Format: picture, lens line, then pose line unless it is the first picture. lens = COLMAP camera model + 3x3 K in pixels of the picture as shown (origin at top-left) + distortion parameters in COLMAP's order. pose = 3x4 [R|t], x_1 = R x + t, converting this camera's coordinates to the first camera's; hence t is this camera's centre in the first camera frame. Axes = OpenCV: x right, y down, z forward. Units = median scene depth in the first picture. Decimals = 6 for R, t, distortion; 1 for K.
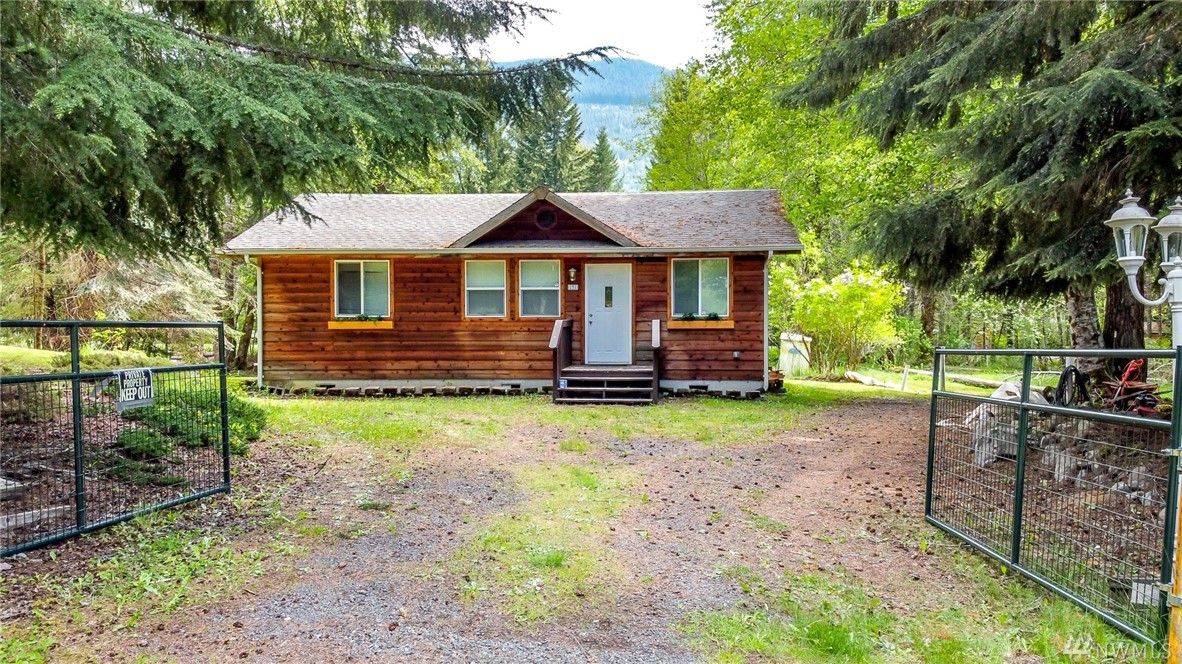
lens RADIAL K [[870.5, 0, 591.0], [0, 870.5, 332.0], [0, 0, 1]] dist [0.008437, 0.000231]
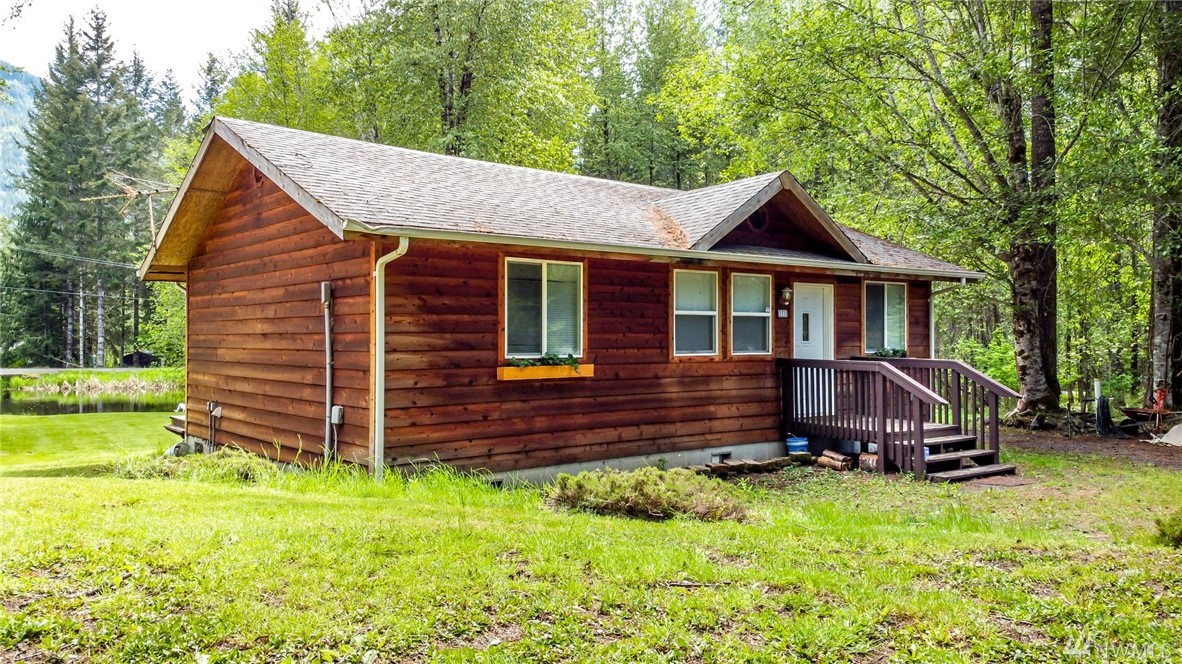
lens RADIAL K [[870.5, 0, 591.0], [0, 870.5, 332.0], [0, 0, 1]] dist [0.008437, 0.000231]
pose [[0.768962, 0.004559, 0.639278, -0.609392], [-0.005527, 0.999985, -0.000483, -0.034510], [-0.639270, -0.003162, 0.768976, 0.536714]]
